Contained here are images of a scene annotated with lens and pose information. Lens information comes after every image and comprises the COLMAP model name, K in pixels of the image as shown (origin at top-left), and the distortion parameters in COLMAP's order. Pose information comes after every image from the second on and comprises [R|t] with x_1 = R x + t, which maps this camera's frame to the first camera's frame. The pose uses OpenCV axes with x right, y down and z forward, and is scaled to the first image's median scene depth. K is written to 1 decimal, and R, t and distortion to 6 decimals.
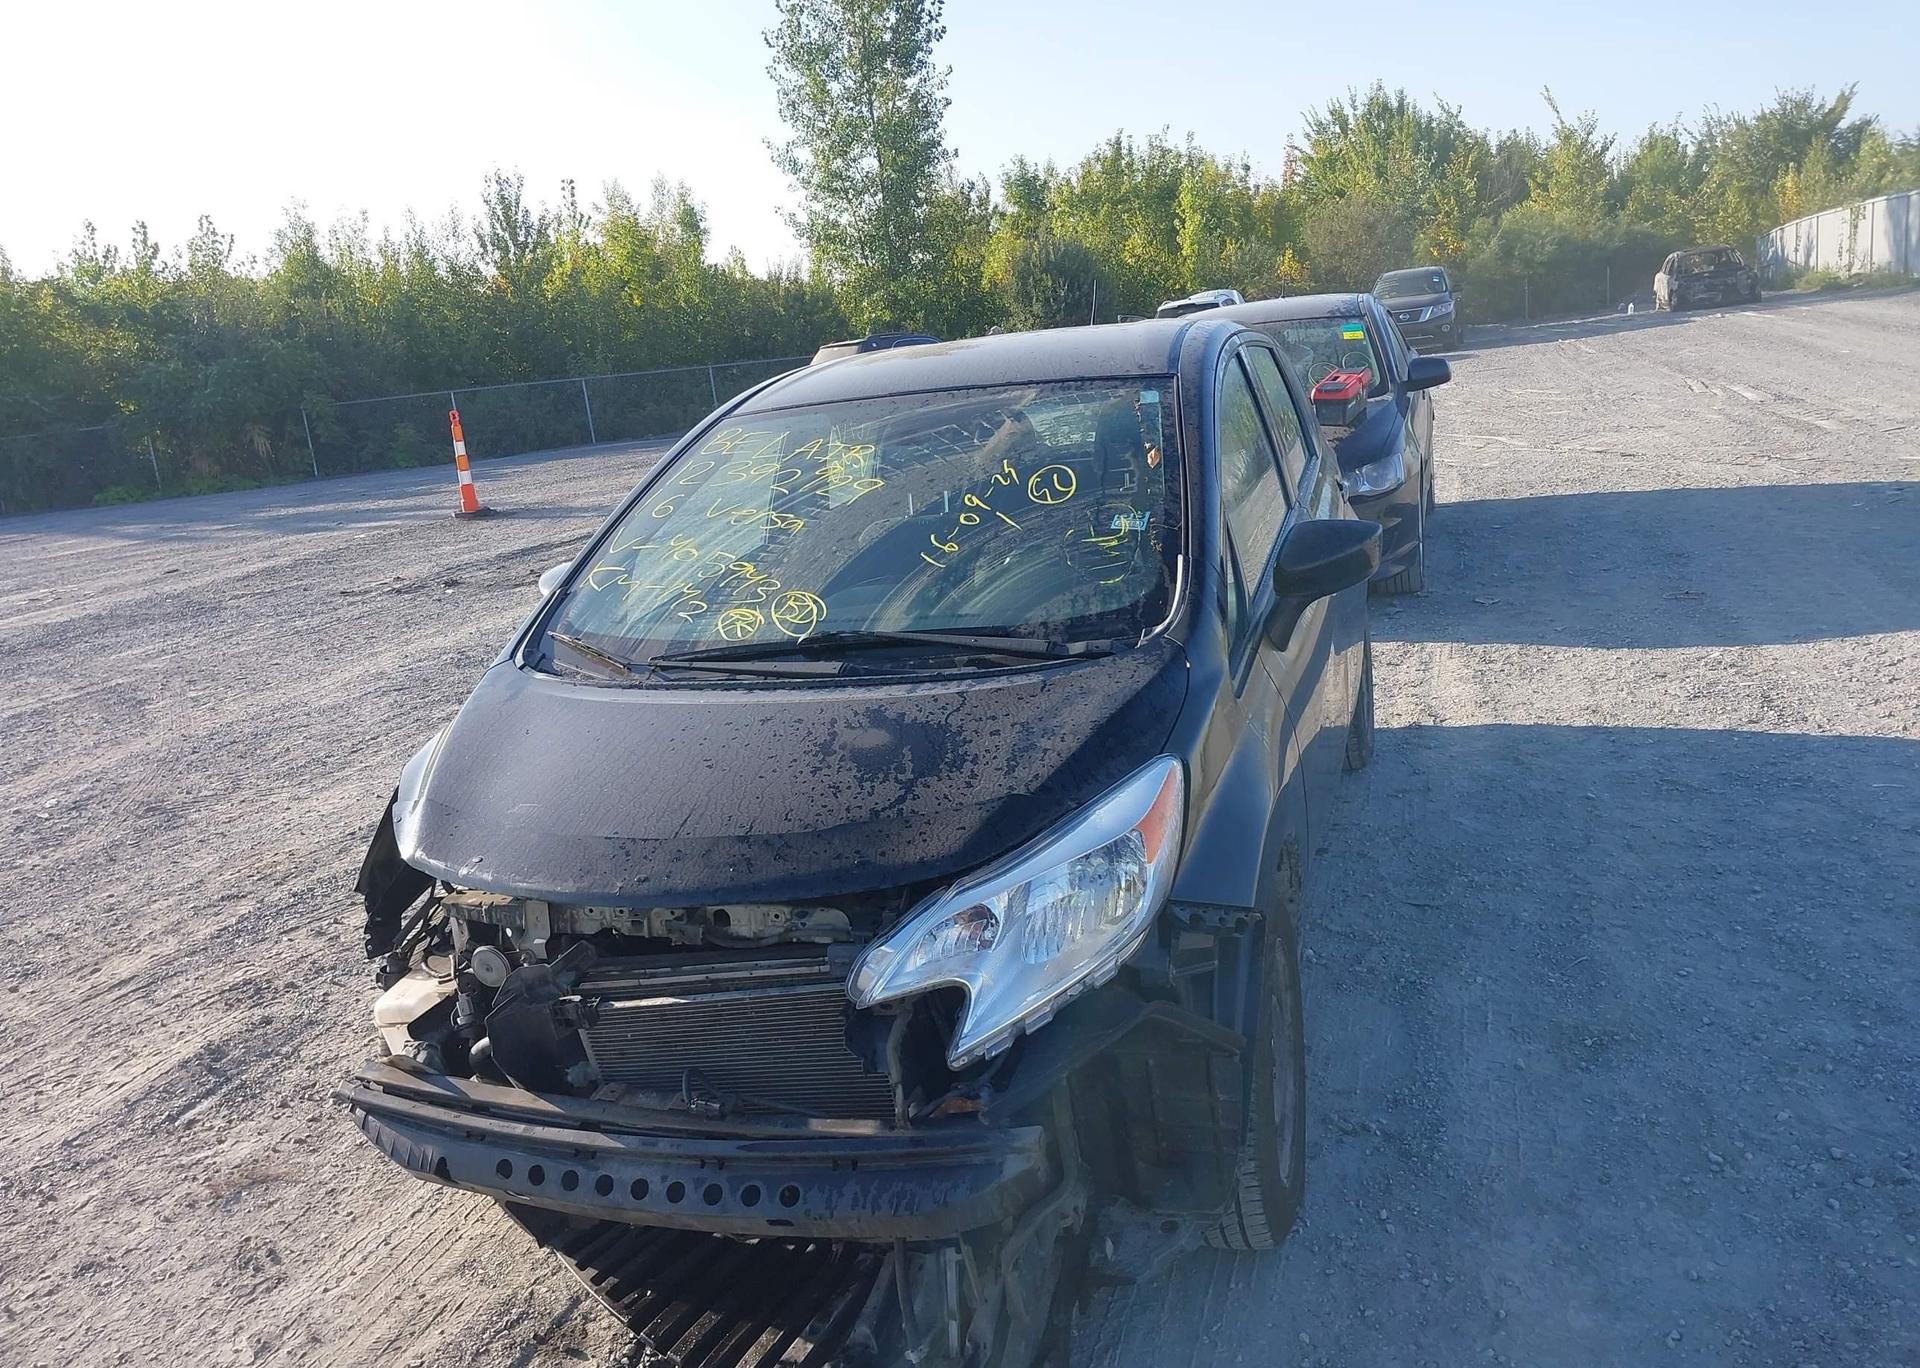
lens RADIAL K [[1488.8, 0, 980.2], [0, 1488.8, 679.2], [0, 0, 1]] dist [0.048818, -0.071723]
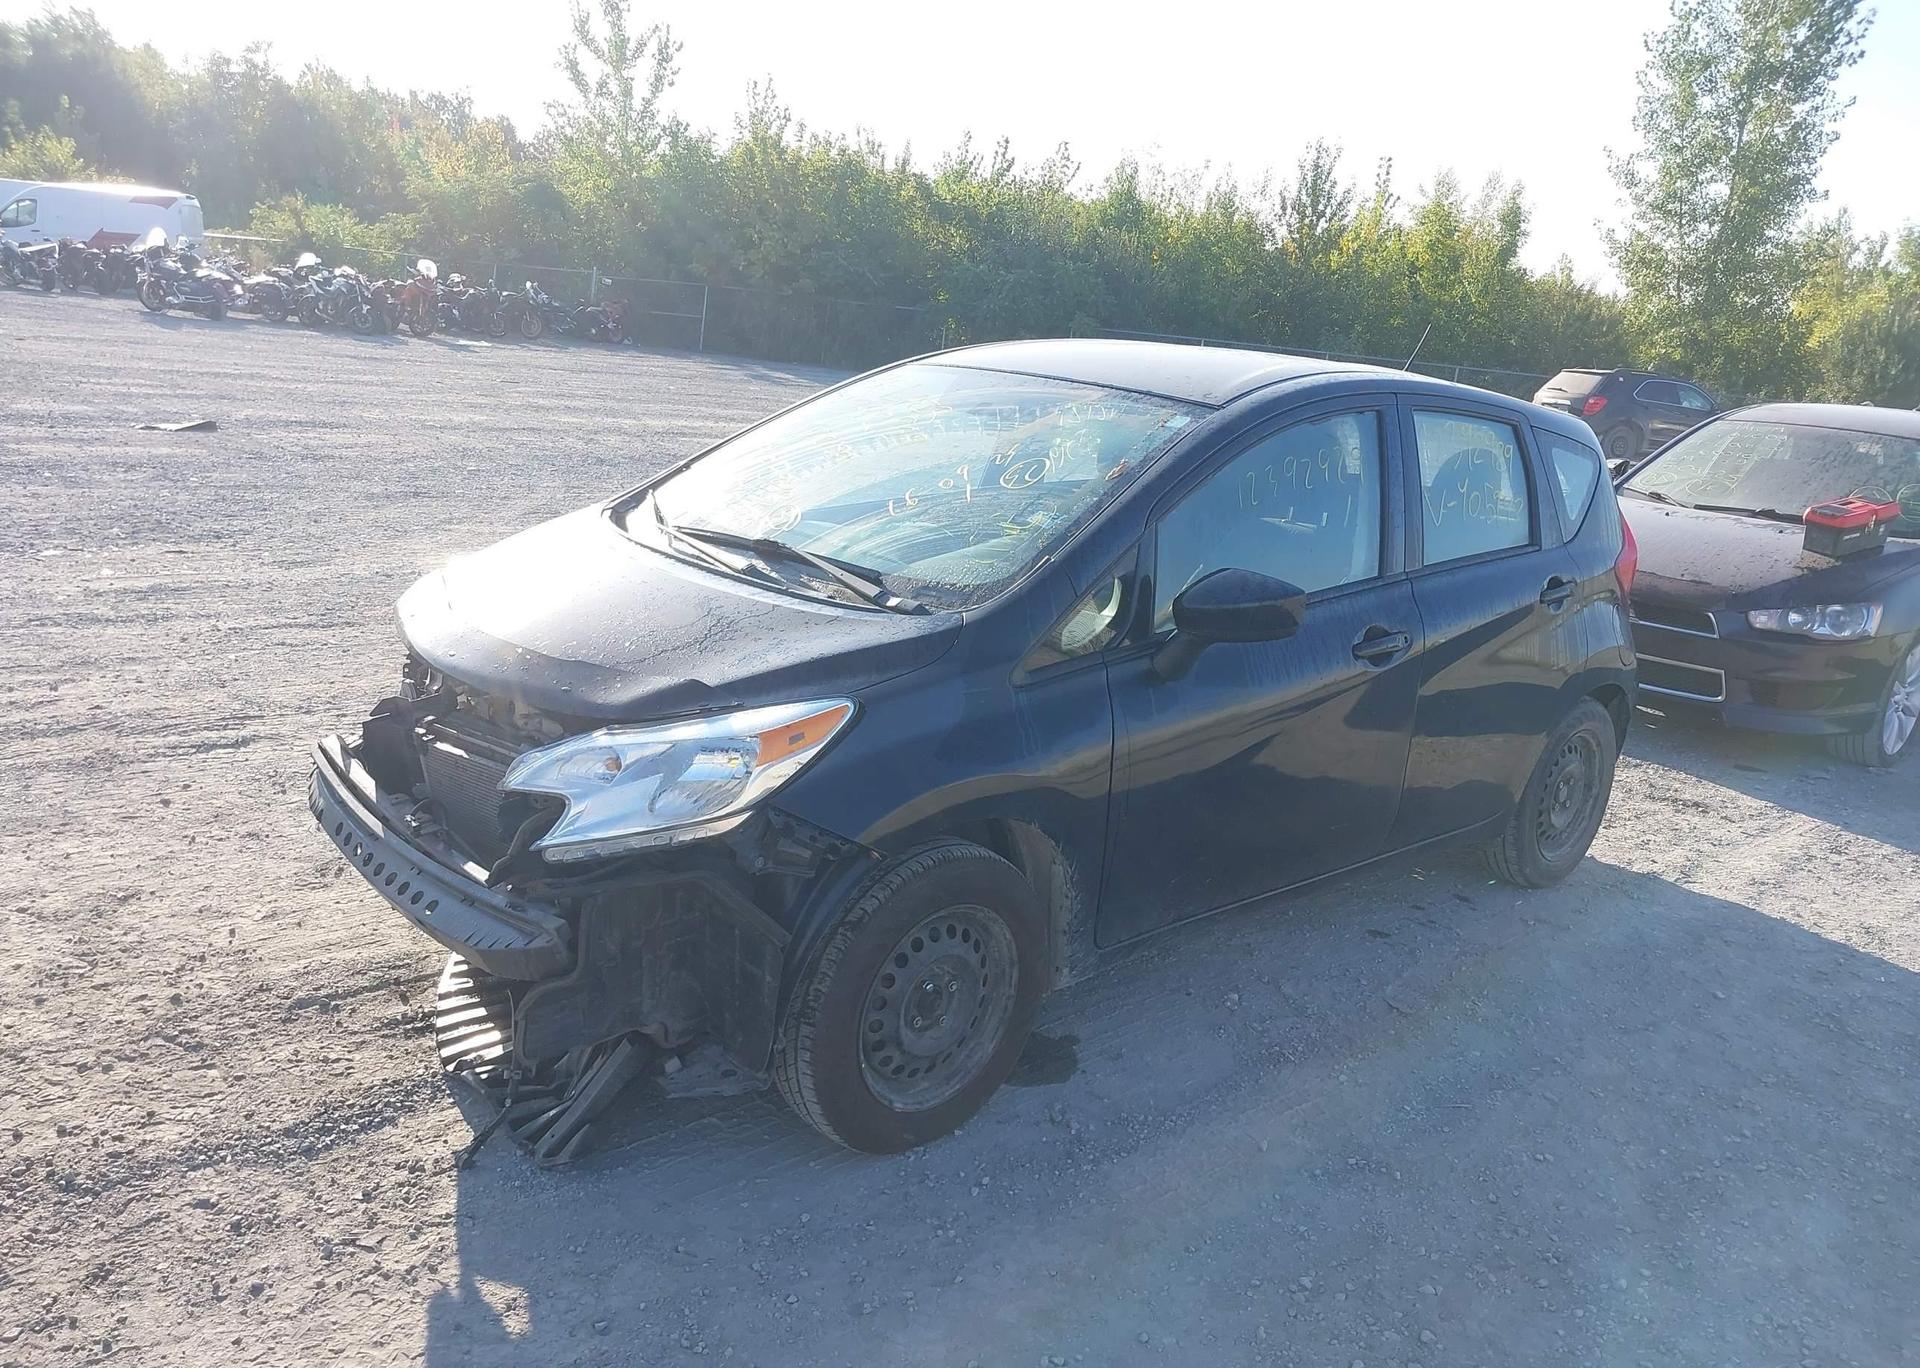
lens RADIAL K [[1492.7, 0, 988.0], [0, 1492.7, 690.8], [0, 0, 1]] dist [0.039772, -0.052619]
pose [[0.855616, 0.303054, -0.419619, 0.215750], [-0.294722, 0.951672, 0.086363, -0.026059], [0.425512, 0.049777, 0.903583, 0.000305]]
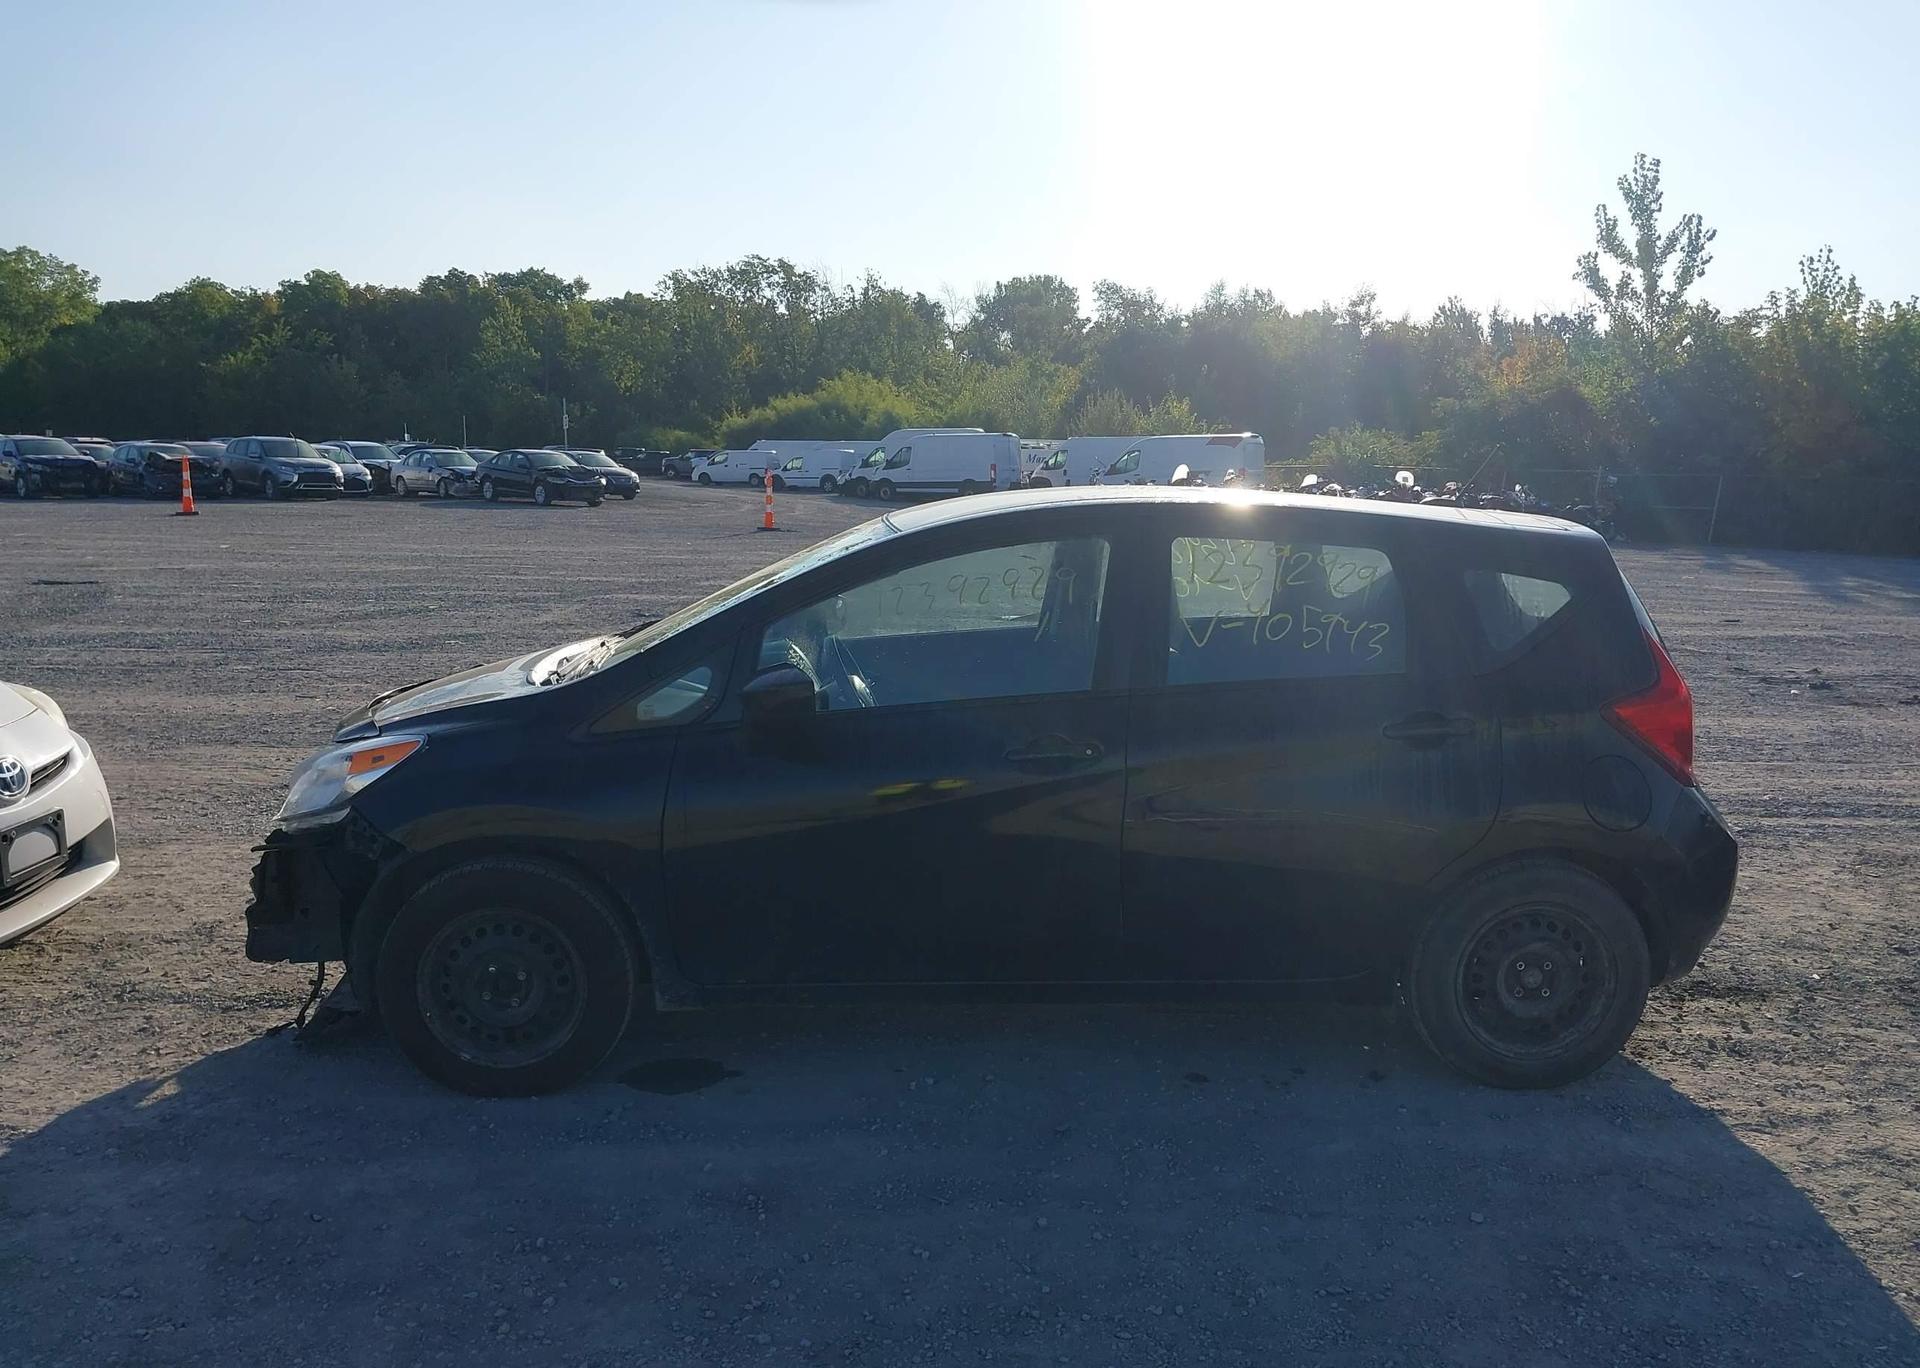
lens RADIAL K [[1492.7, 0, 988.0], [0, 1492.7, 690.8], [0, 0, 1]] dist [0.039772, -0.052619]
pose [[0.347631, 0.258304, -0.901350, 0.543518], [-0.272714, 0.947600, 0.166378, -0.130405], [0.897095, 0.187973, 0.399858, 0.271051]]
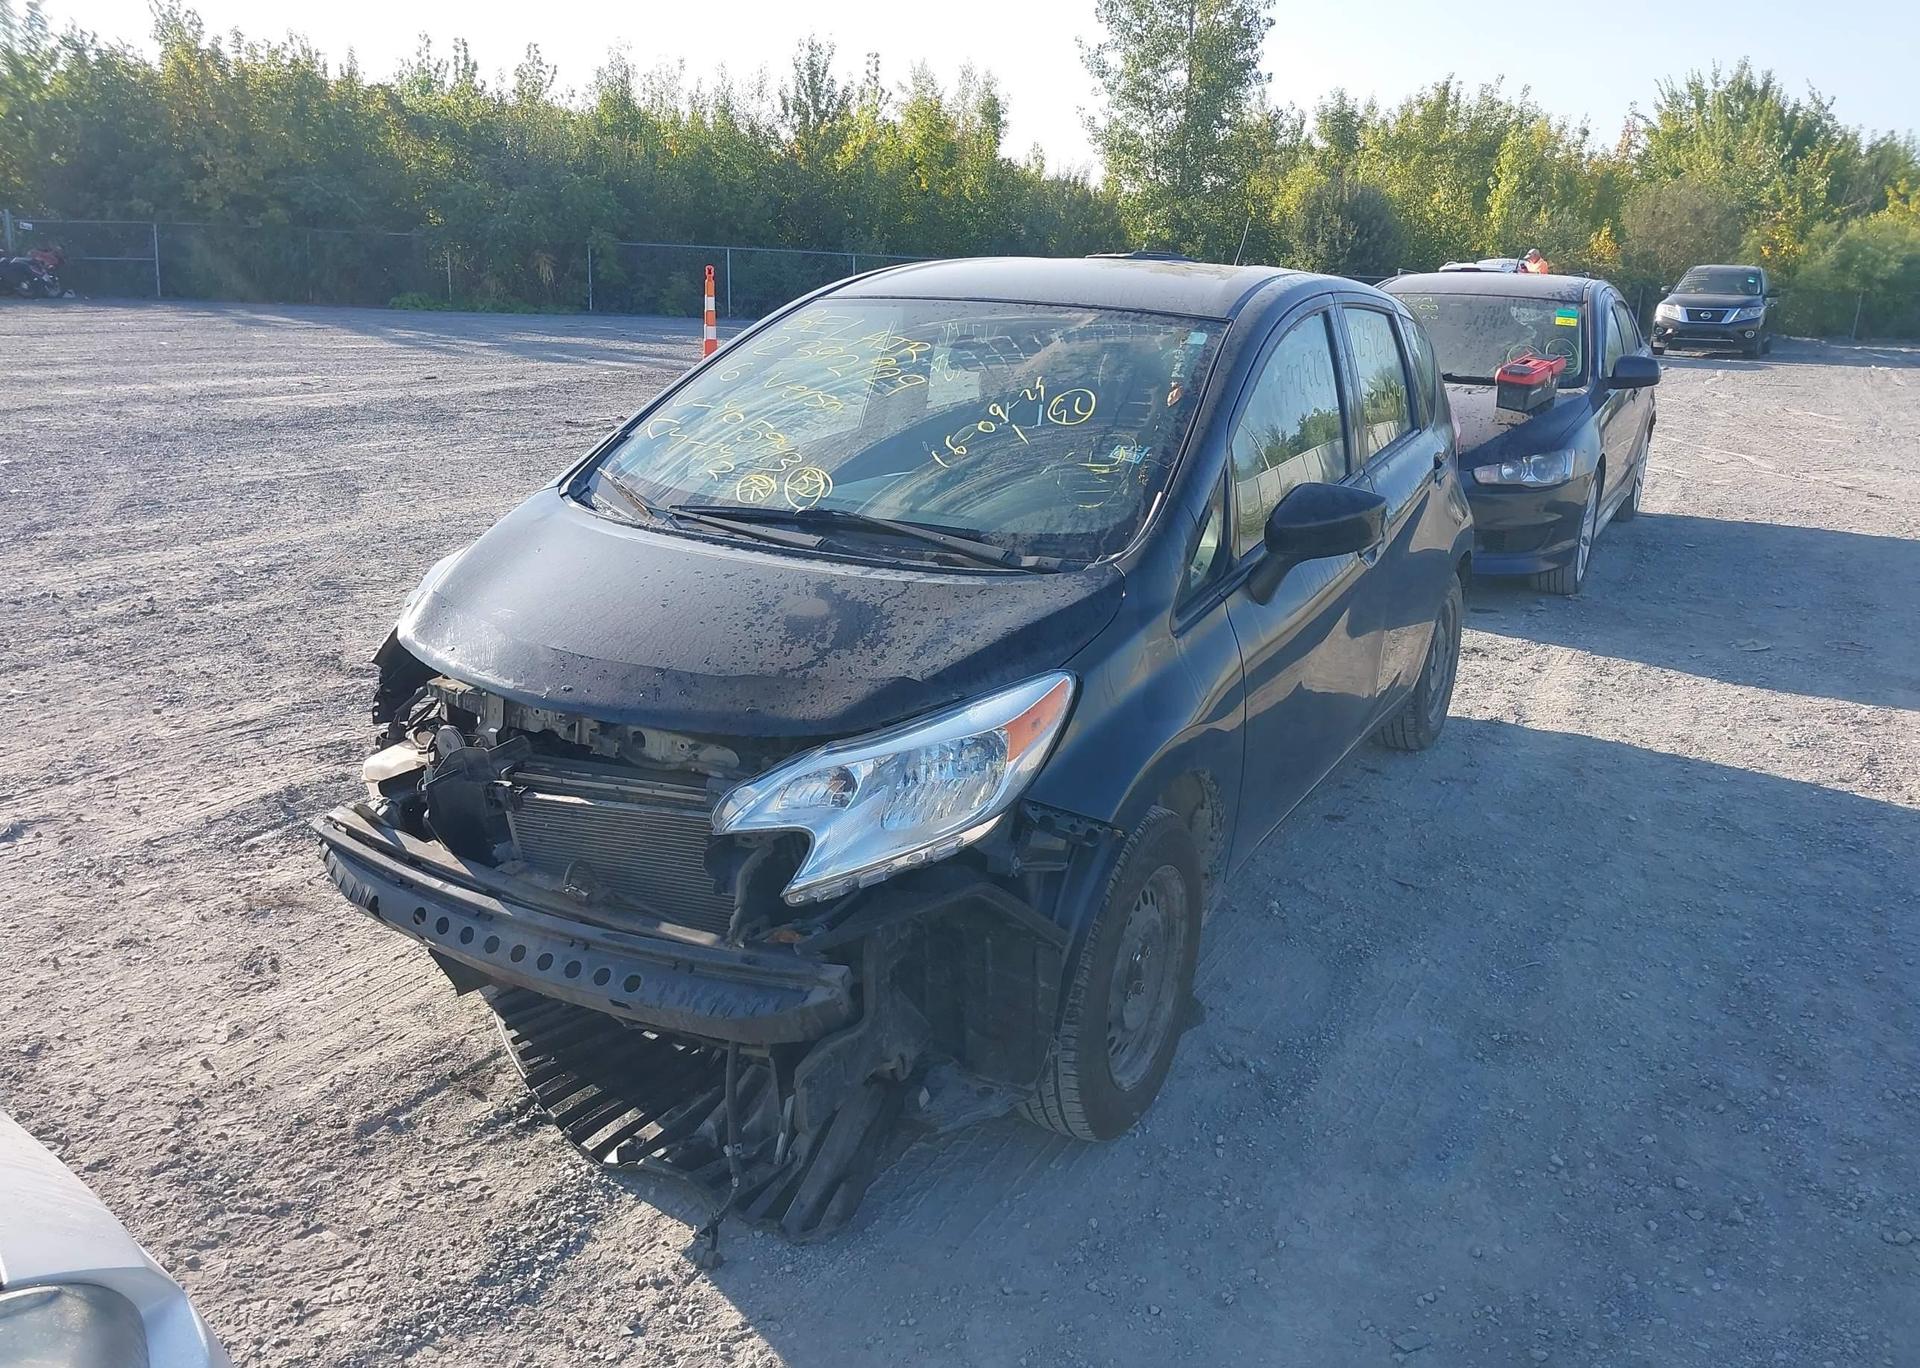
lens RADIAL K [[1492.7, 0, 988.0], [0, 1492.7, 690.8], [0, 0, 1]] dist [0.039772, -0.052619]
pose [[0.974048, 0.184633, -0.130922, 0.066296], [-0.176427, 0.981689, 0.071829, -0.000388], [0.141786, -0.046866, 0.988787, -0.019672]]
